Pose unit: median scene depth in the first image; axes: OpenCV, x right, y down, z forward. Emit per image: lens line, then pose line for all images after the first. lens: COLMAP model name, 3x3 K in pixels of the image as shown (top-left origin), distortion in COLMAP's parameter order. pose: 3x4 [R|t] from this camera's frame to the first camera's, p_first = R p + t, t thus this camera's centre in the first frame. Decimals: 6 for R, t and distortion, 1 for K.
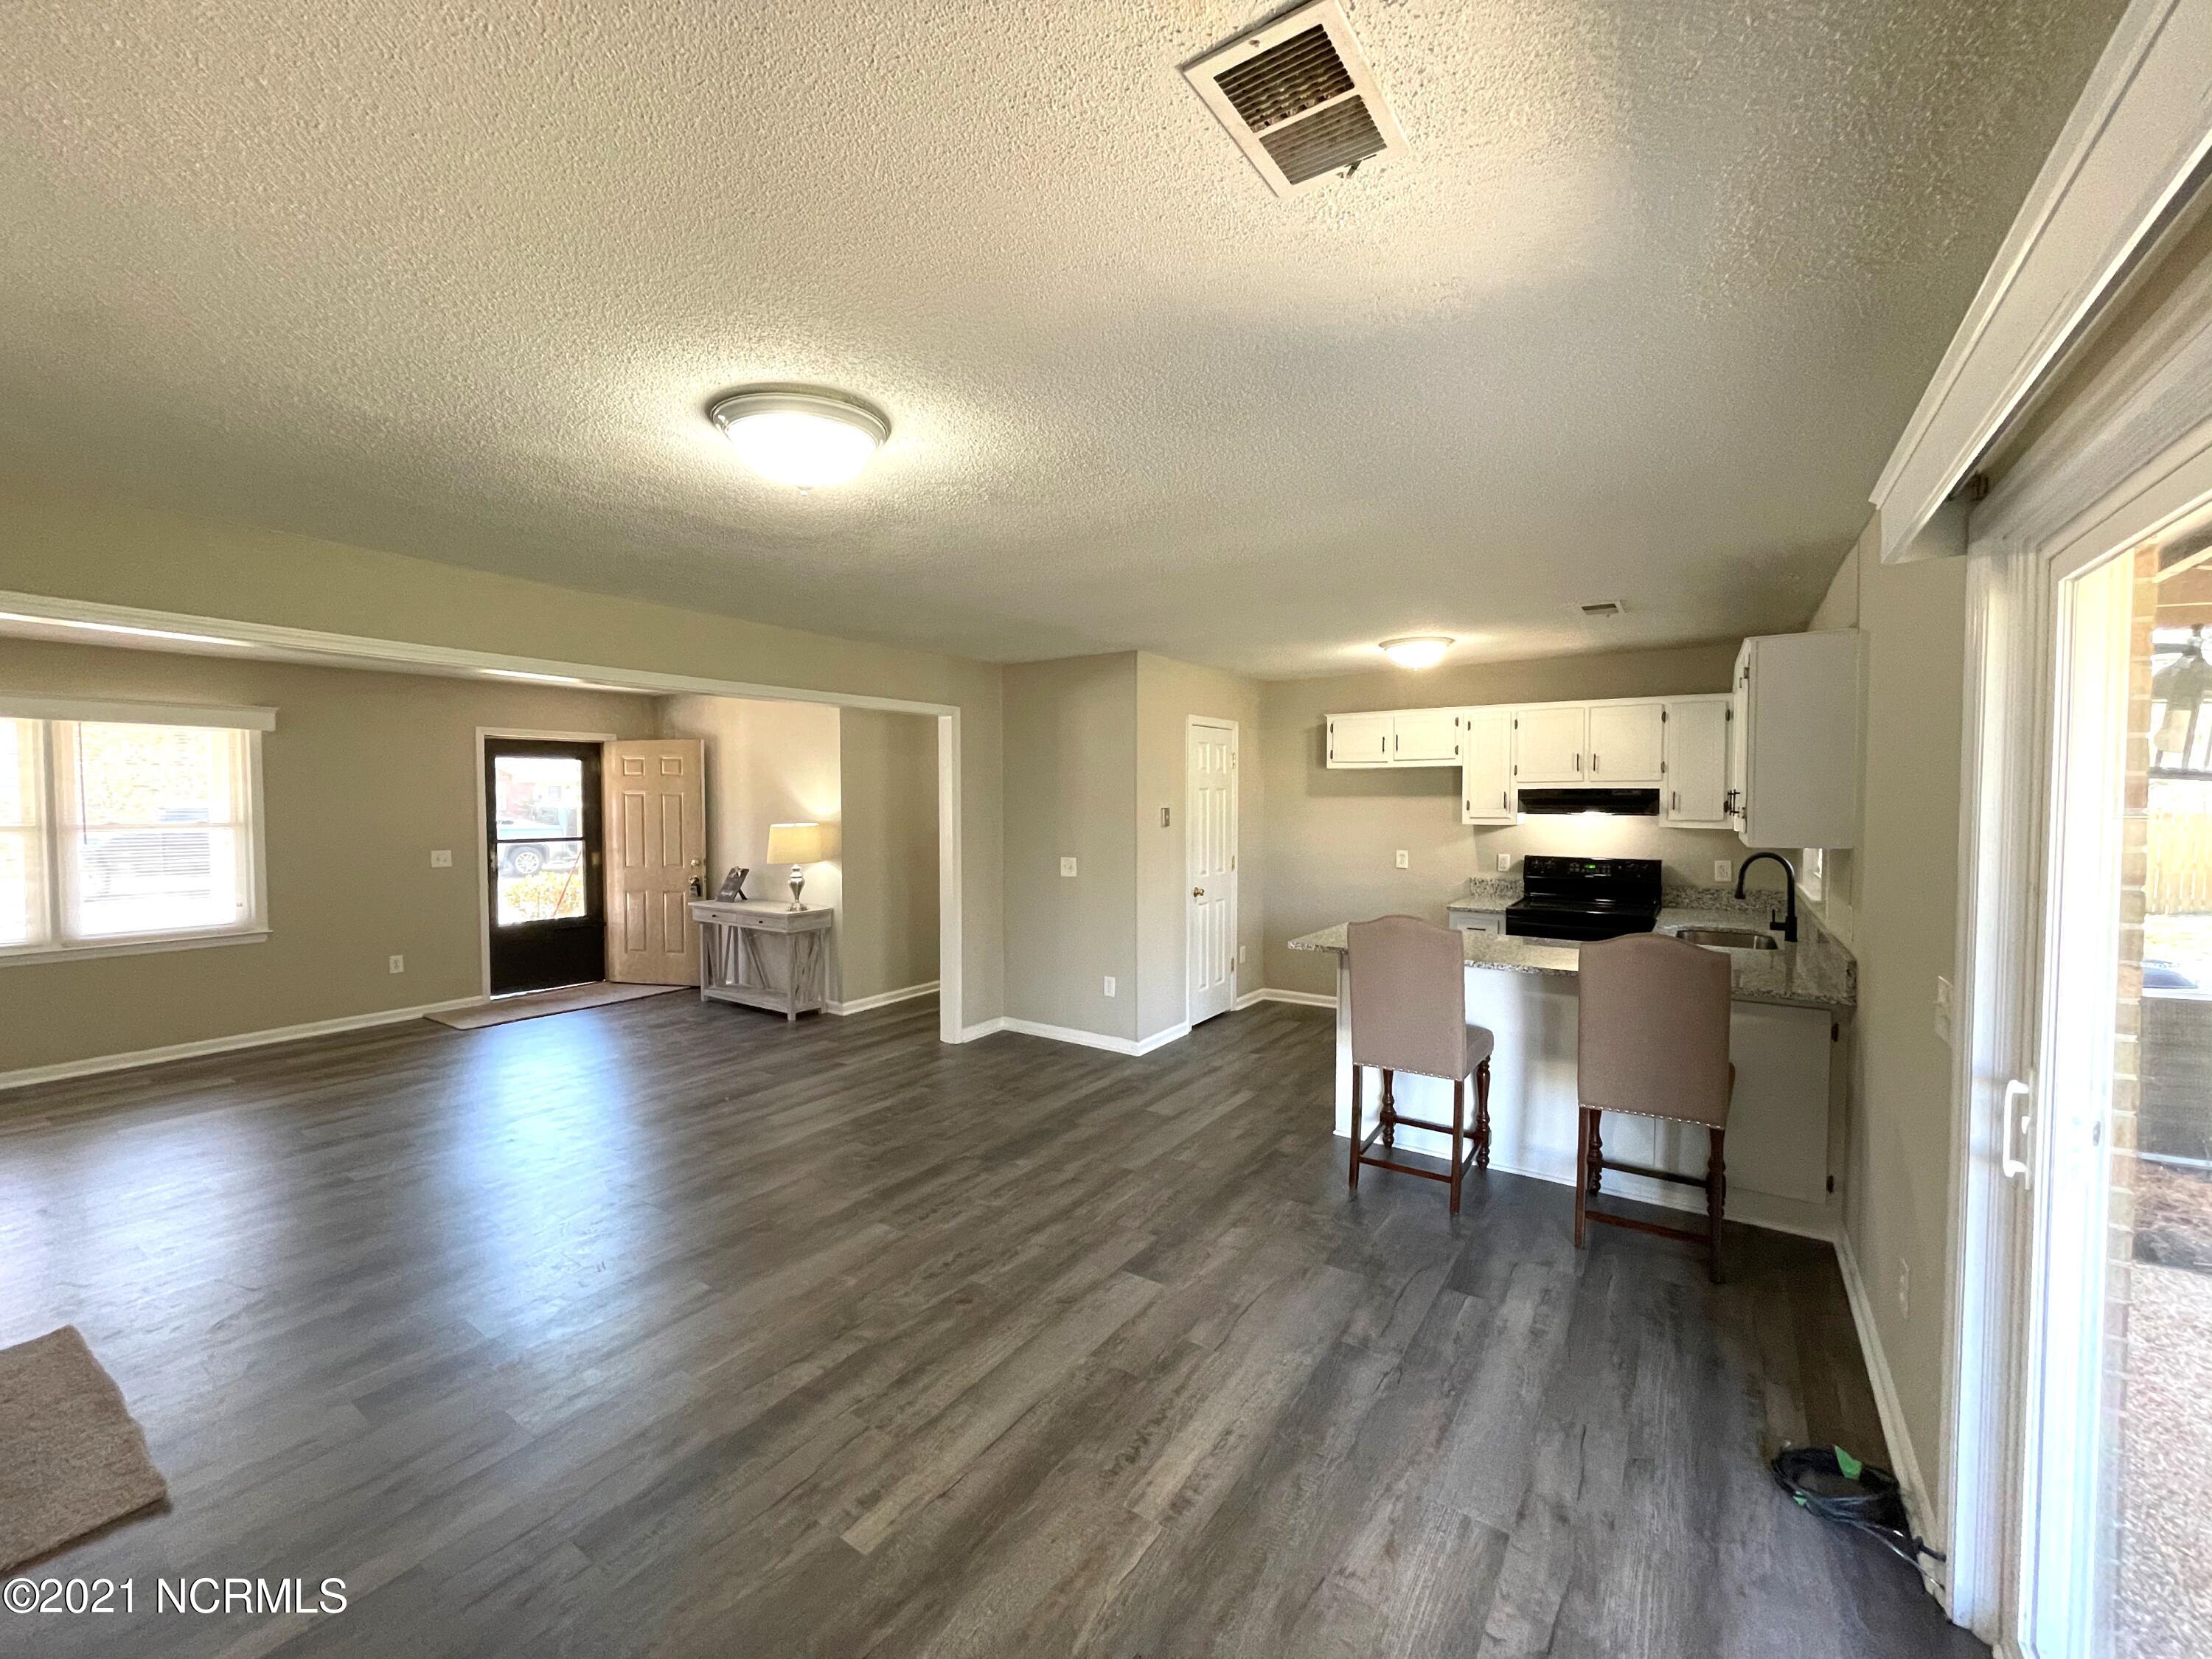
lens RADIAL K [[888.8, 0, 1095.7], [0, 888.8, 839.9], [0, 0, 1]] dist [-0.003894, -0.000363]
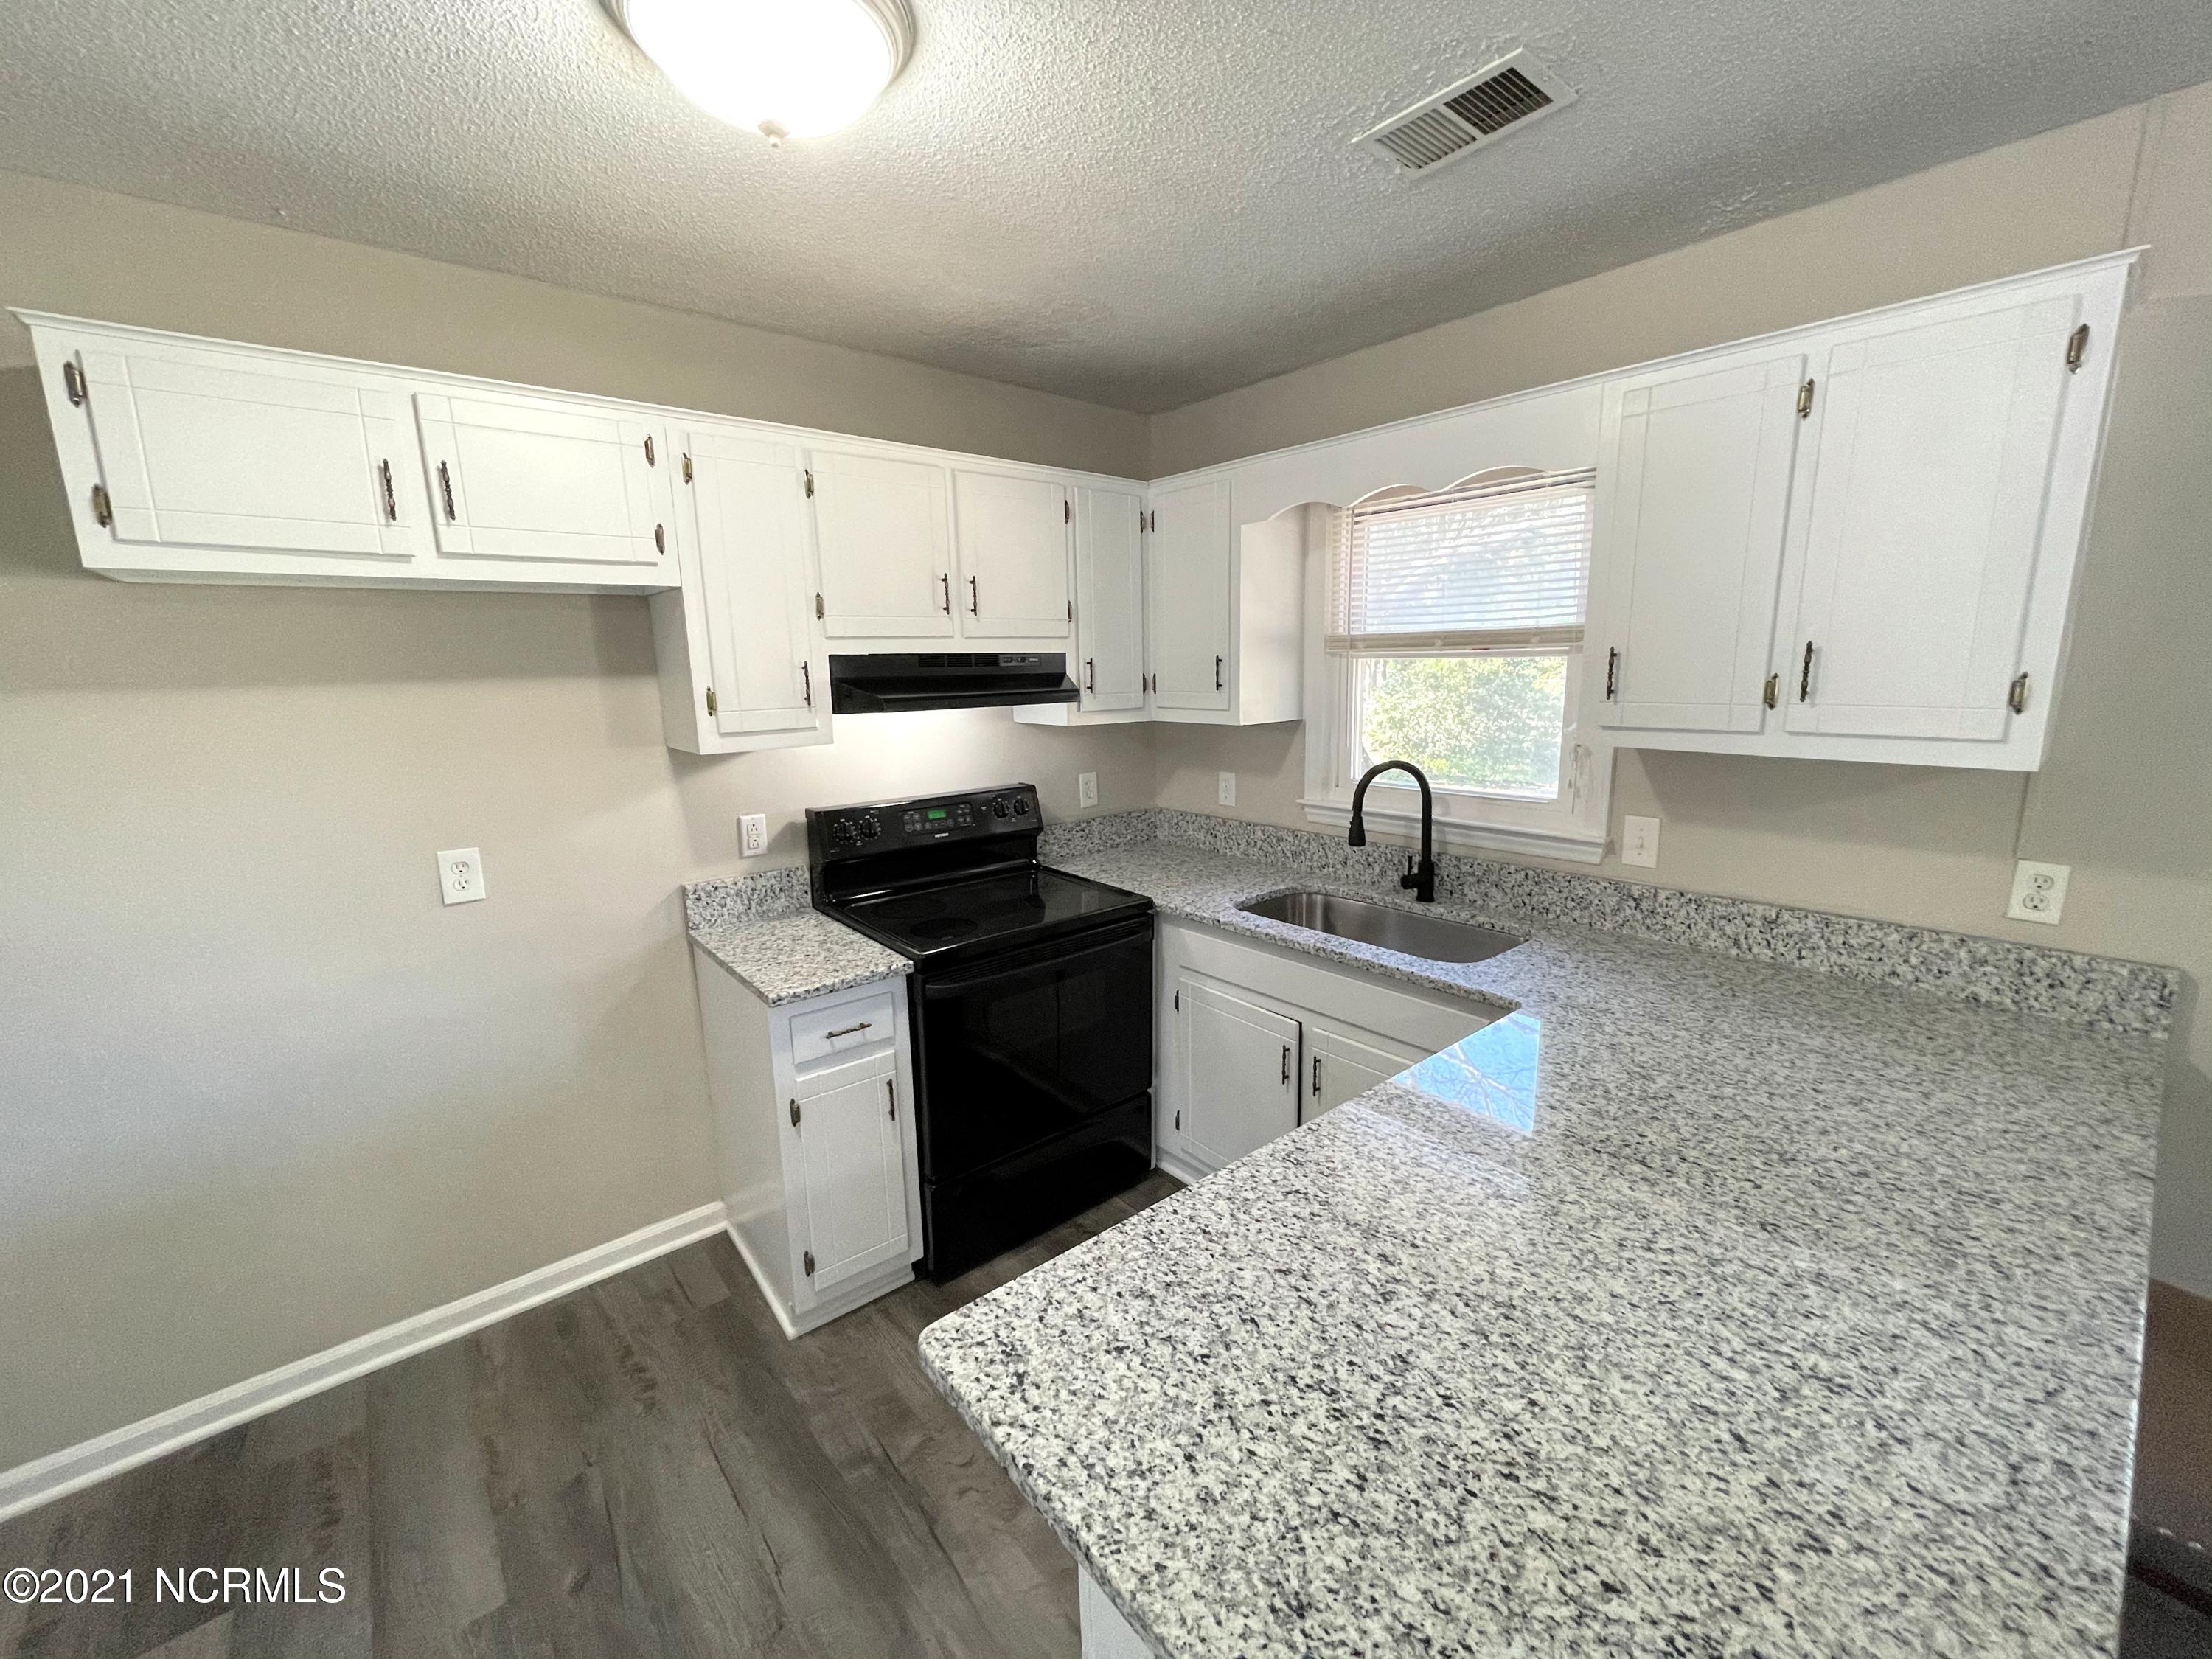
lens RADIAL K [[888.8, 0, 1106.4], [0, 888.8, 827.3], [0, 0, 1]] dist [-0.003894, -0.000363]
pose [[0.247958, -0.185416, 0.950862, 0.108858], [0.062013, 0.982538, 0.175421, -0.043117], [-0.966784, 0.015468, 0.255127, 0.773706]]
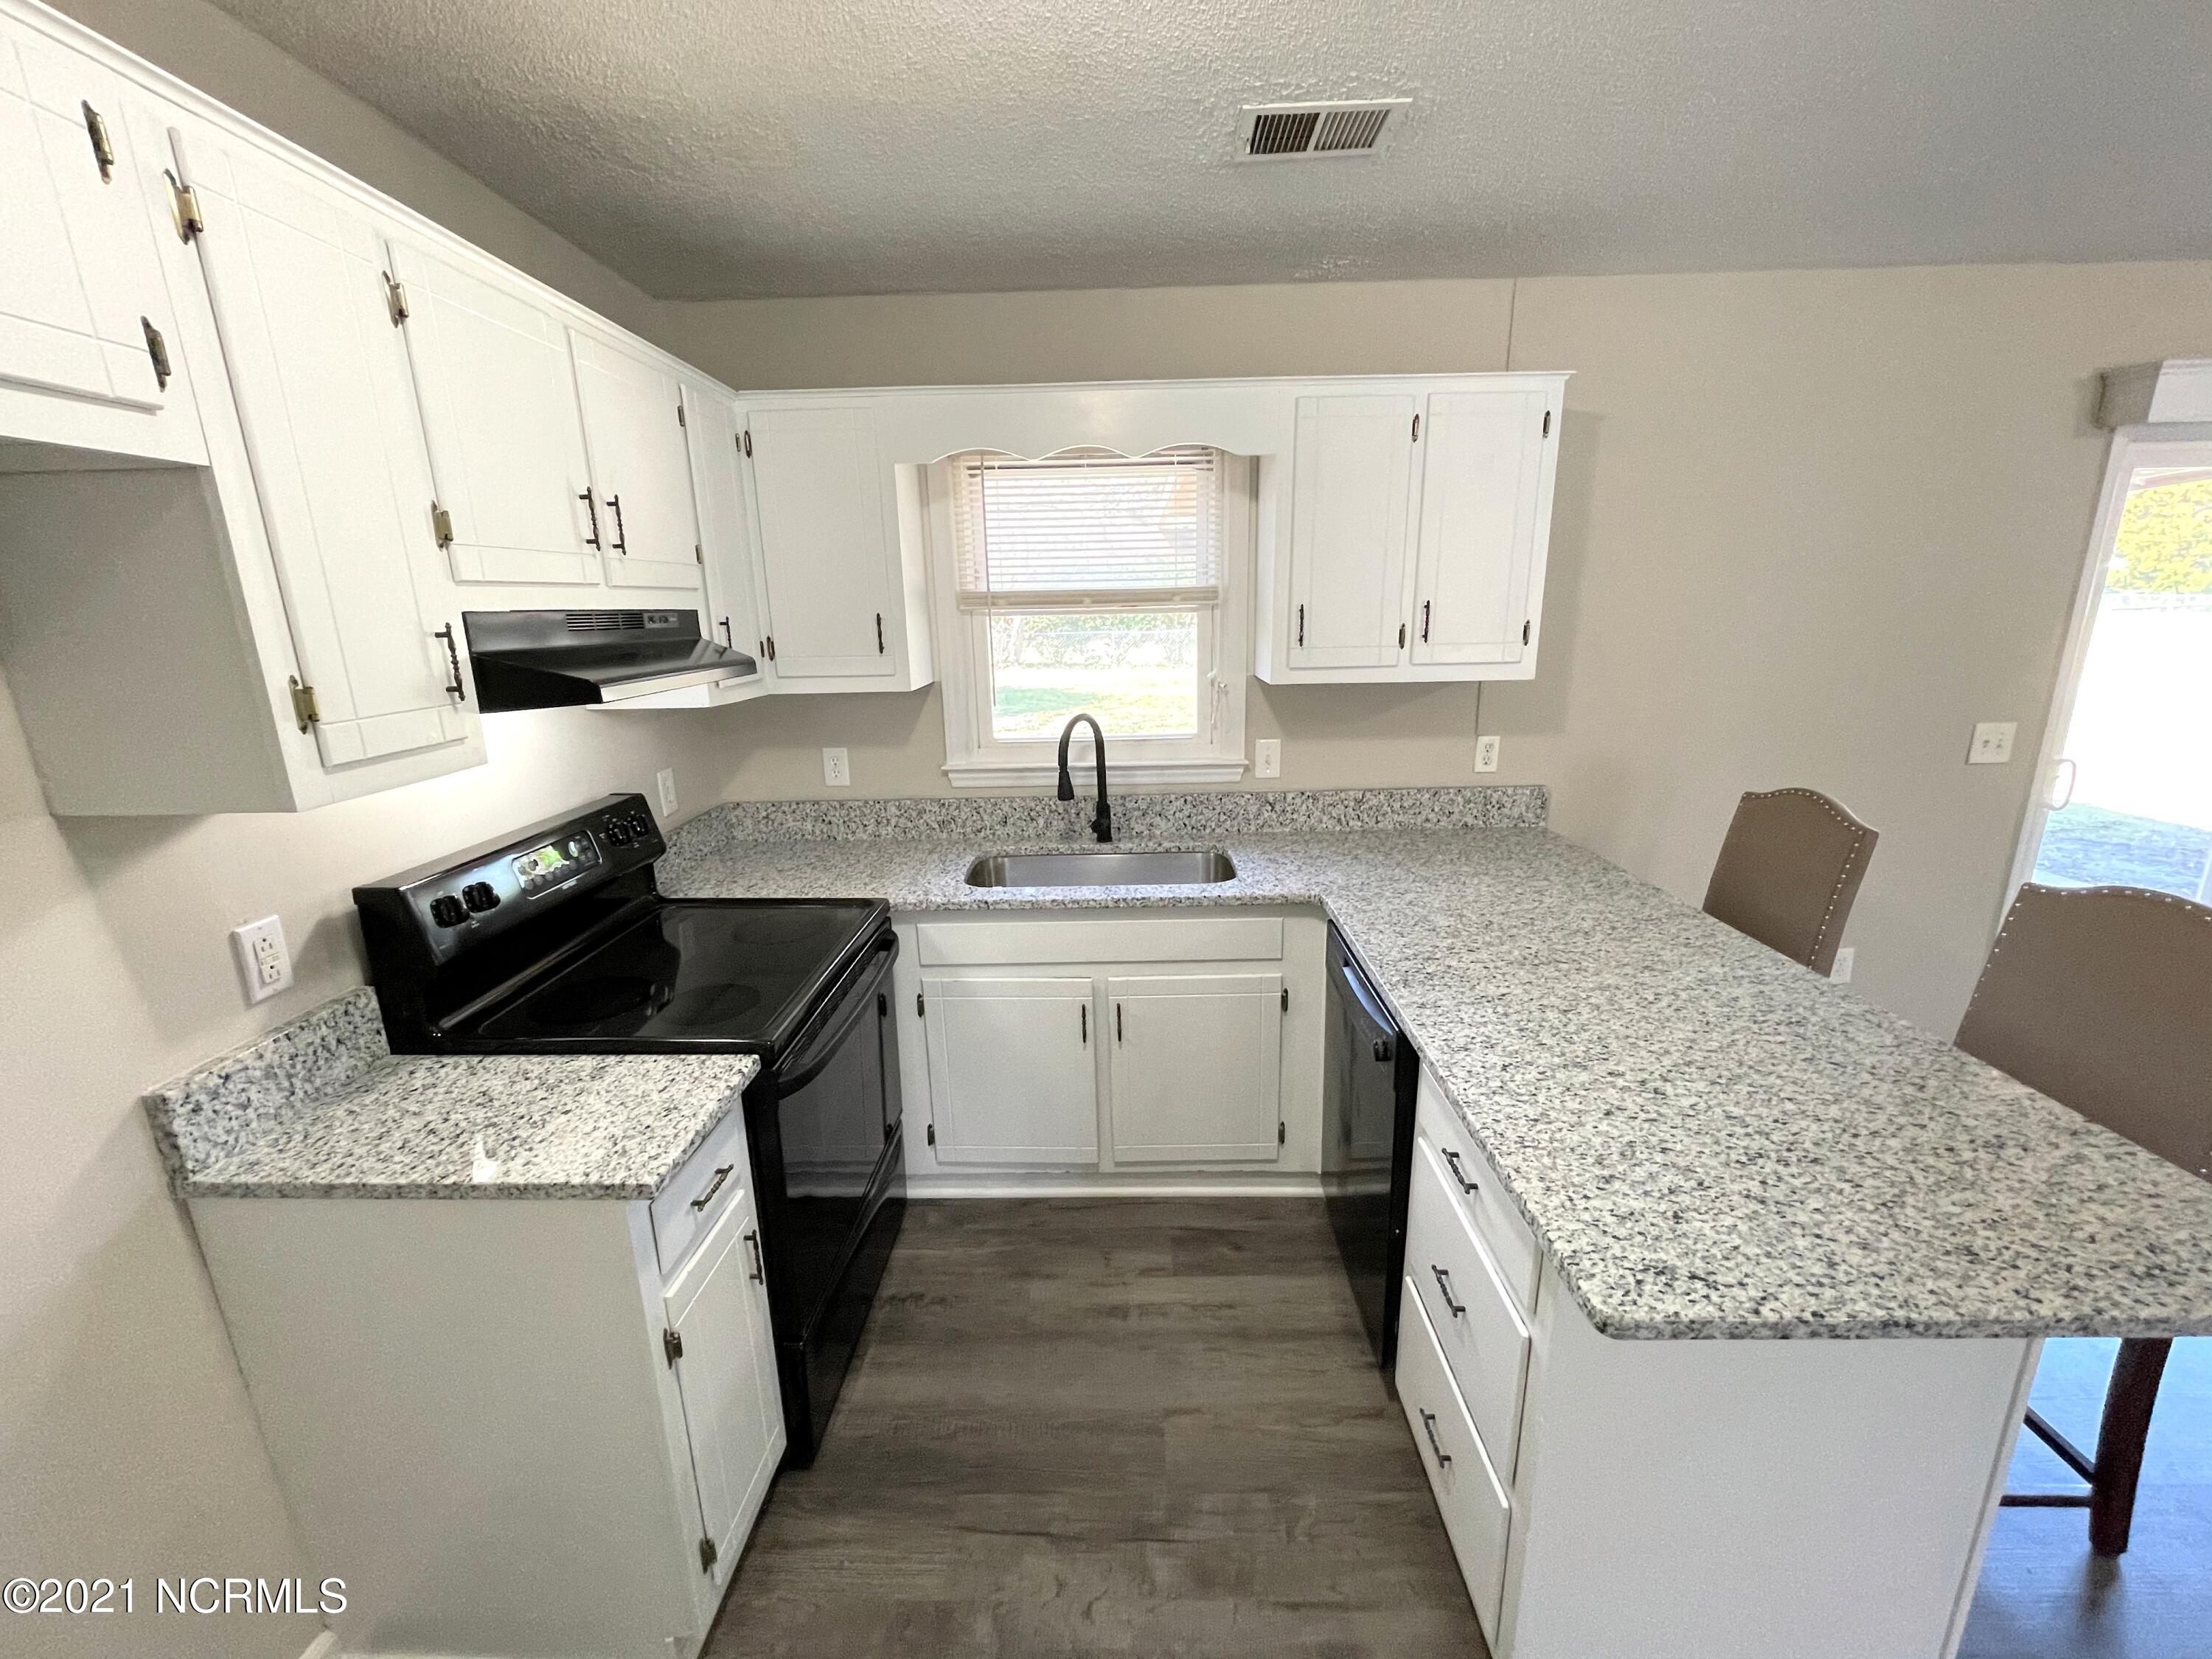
lens RADIAL K [[888.8, 0, 1107.4], [0, 888.8, 830.1], [0, 0, 1]] dist [-0.003894, -0.000363]
pose [[-0.568666, -0.192504, 0.799725, 0.179904], [0.055745, 0.960976, 0.270958, -0.055489], [-0.820677, 0.198665, -0.535744, 0.993016]]
